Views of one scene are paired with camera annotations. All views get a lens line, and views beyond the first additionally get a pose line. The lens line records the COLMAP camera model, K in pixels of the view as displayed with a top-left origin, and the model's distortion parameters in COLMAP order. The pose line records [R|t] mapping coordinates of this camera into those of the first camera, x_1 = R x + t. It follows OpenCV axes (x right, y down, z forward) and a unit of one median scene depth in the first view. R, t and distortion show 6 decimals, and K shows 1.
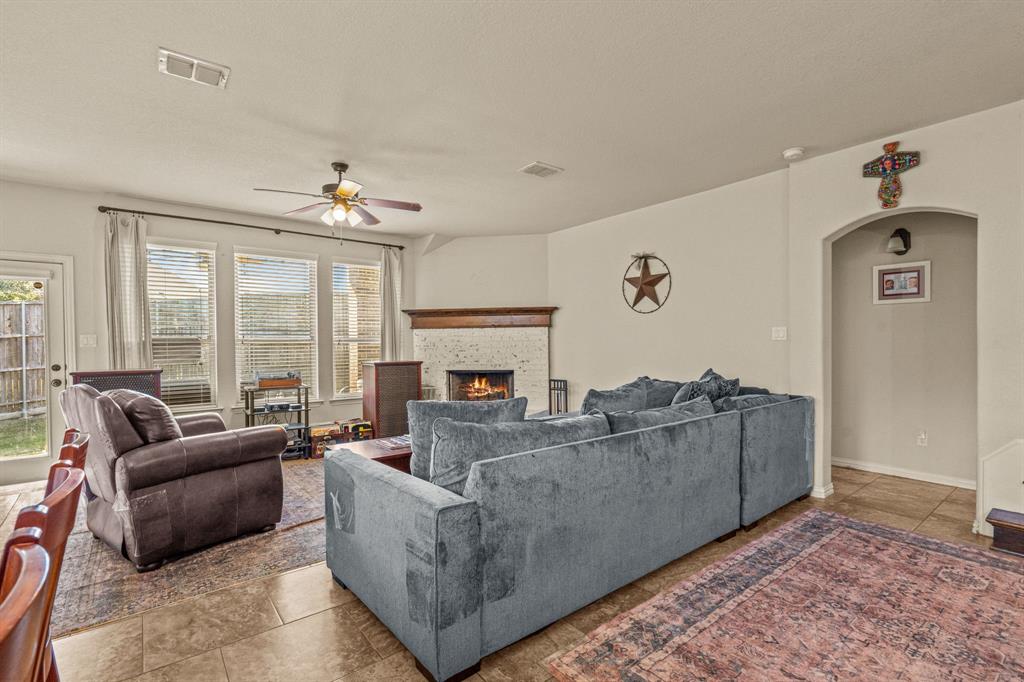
lens RADIAL K [[473.3, 0, 511.6], [0, 473.3, 346.3], [0, 0, 1]] dist [-0.002189, 0.000548]
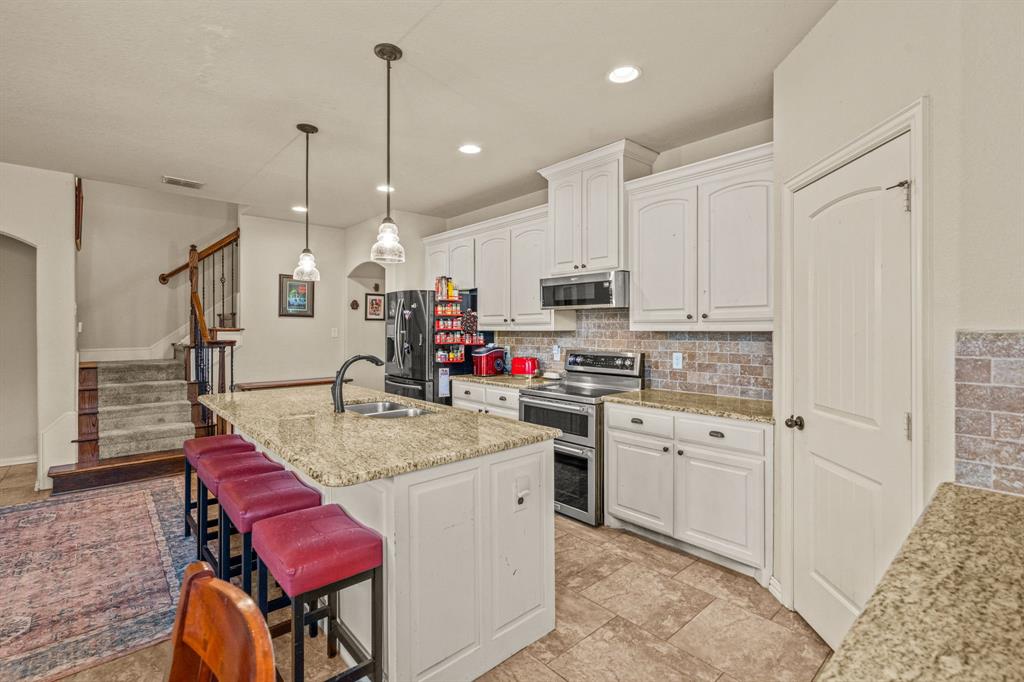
lens RADIAL K [[467.6, 0, 511.4], [0, 467.6, 335.3], [0, 0, 1]] dist [-0.001169, -0.000511]
pose [[-0.061332, -0.001550, 0.998116, -0.224028], [0.009691, 0.999951, 0.002148, -0.012876], [-0.998070, 0.009804, -0.061314, -0.134264]]
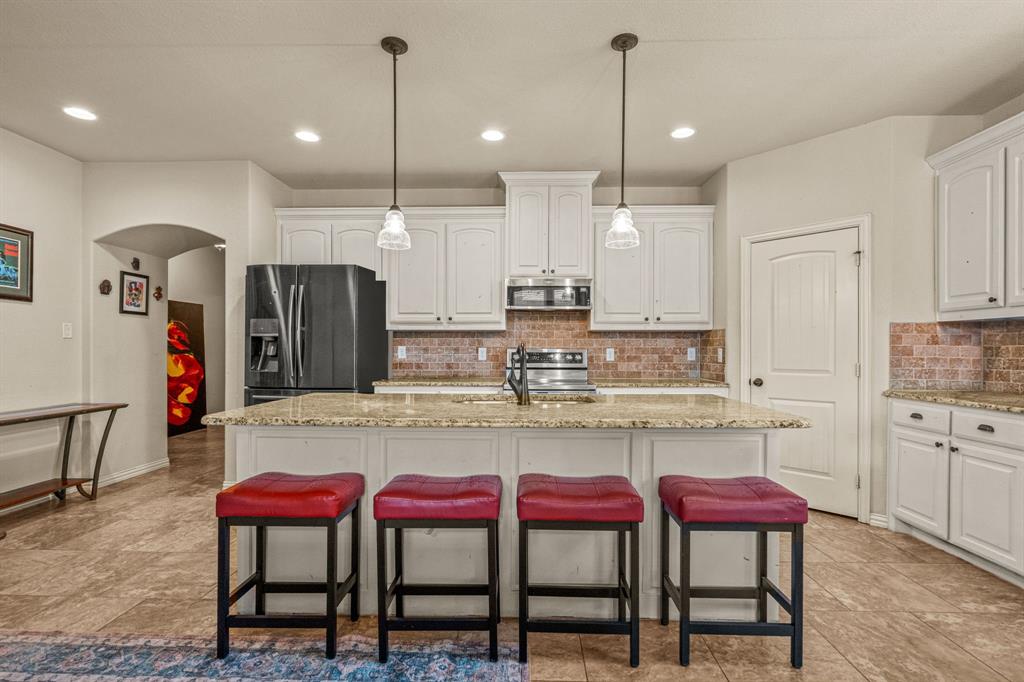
lens RADIAL K [[480.3, 0, 517.7], [0, 480.3, 351.4], [0, 0, 1]] dist [-0.003559, -0.000507]
pose [[-0.770257, 0.007674, 0.637687, 0.005506], [0.012158, 0.999923, 0.002652, 0.017822], [-0.637617, 0.009796, -0.770291, 0.381738]]
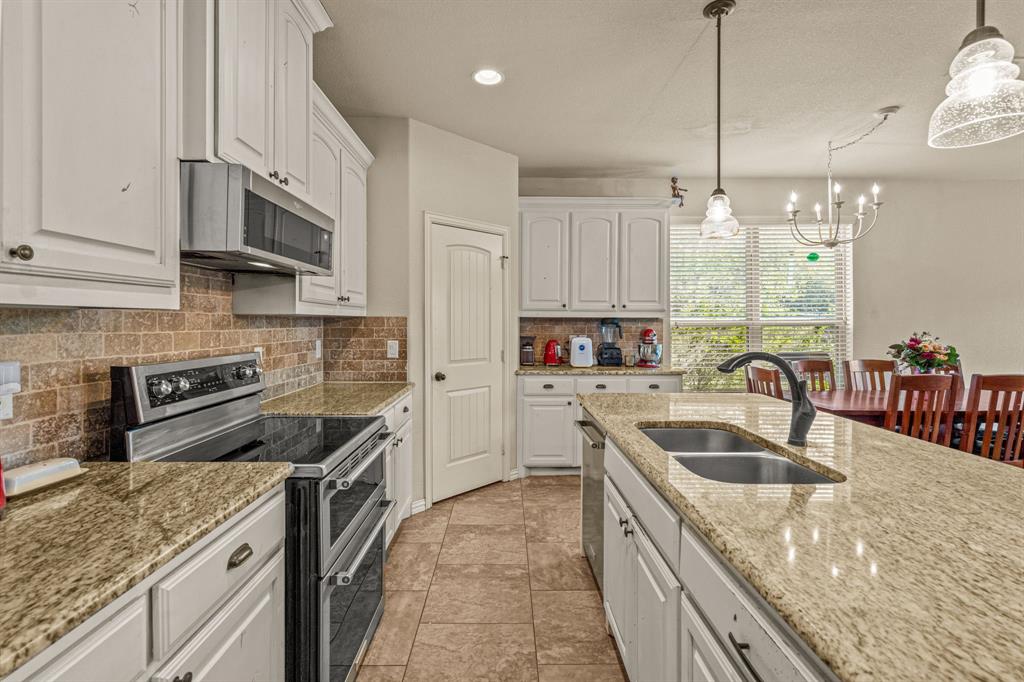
lens RADIAL K [[471.8, 0, 511.7], [0, 471.8, 326.4], [0, 0, 1]] dist [0.000572, 0.000144]
pose [[-0.610326, 0.017555, -0.791956, 0.659369], [-0.001524, 0.999727, 0.023335, -0.015187], [0.792149, 0.015449, -0.610132, 0.063499]]
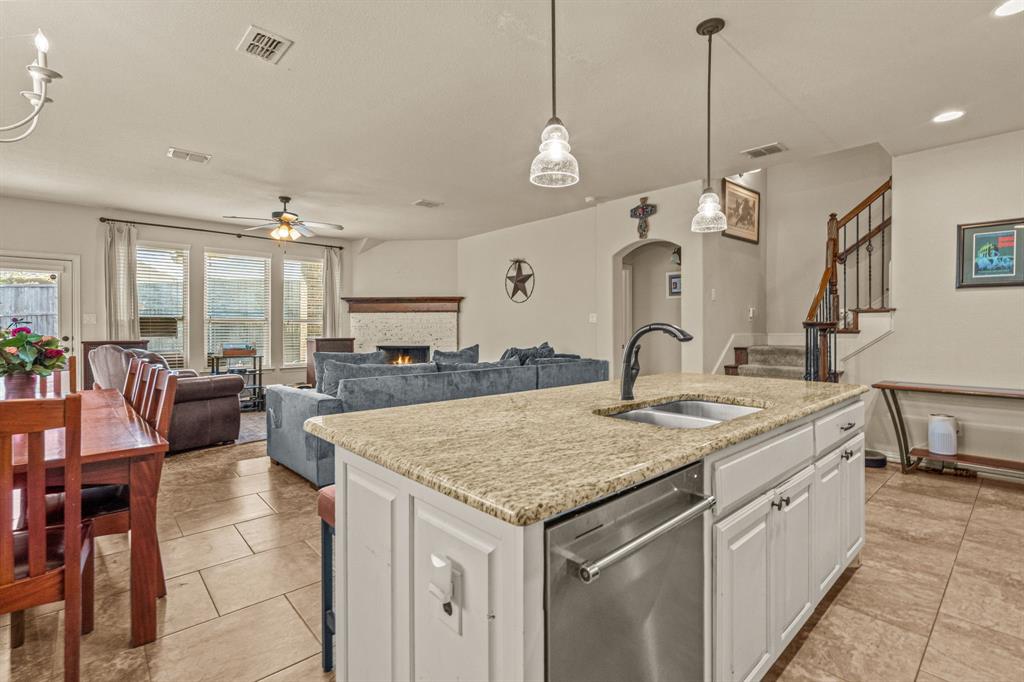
lens RADIAL K [[471.8, 0, 511.7], [0, 471.8, 326.4], [0, 0, 1]] dist [0.000572, 0.000144]
pose [[0.997738, 0.008763, 0.066653, 0.175112], [-0.007992, 0.999898, -0.011832, 0.014085], [-0.066749, 0.011272, 0.997706, -0.355658]]
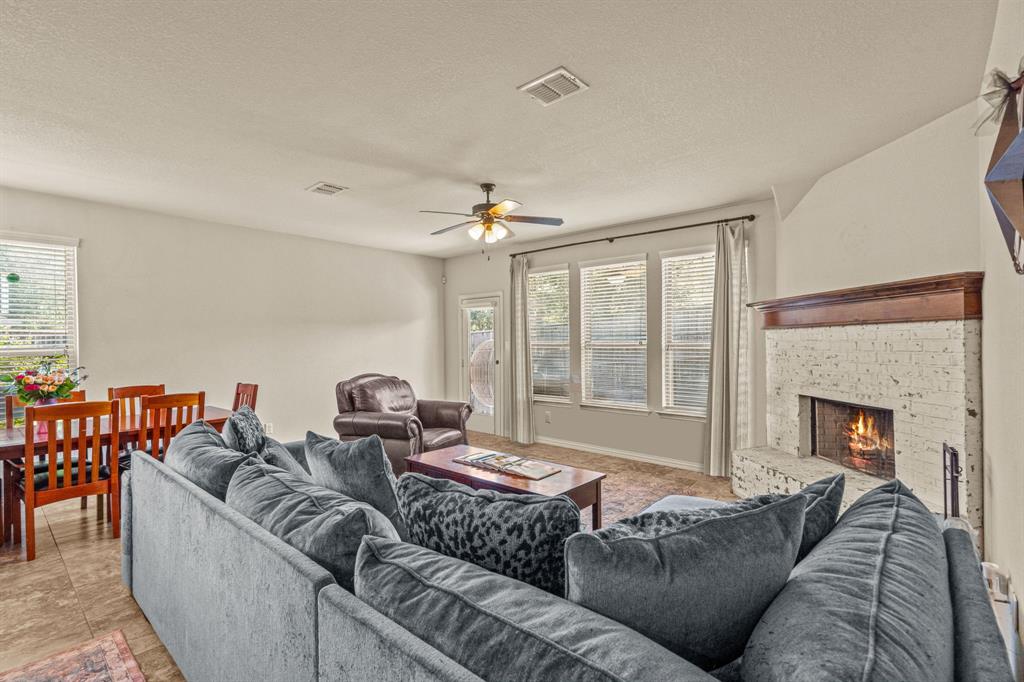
lens RADIAL K [[471.8, 0, 511.7], [0, 471.8, 326.4], [0, 0, 1]] dist [0.000572, 0.000144]
pose [[0.178968, -0.023992, -0.983562, 0.520798], [-0.004270, 0.999674, -0.025162, -0.028764], [0.983846, 0.008703, 0.178807, 0.651680]]
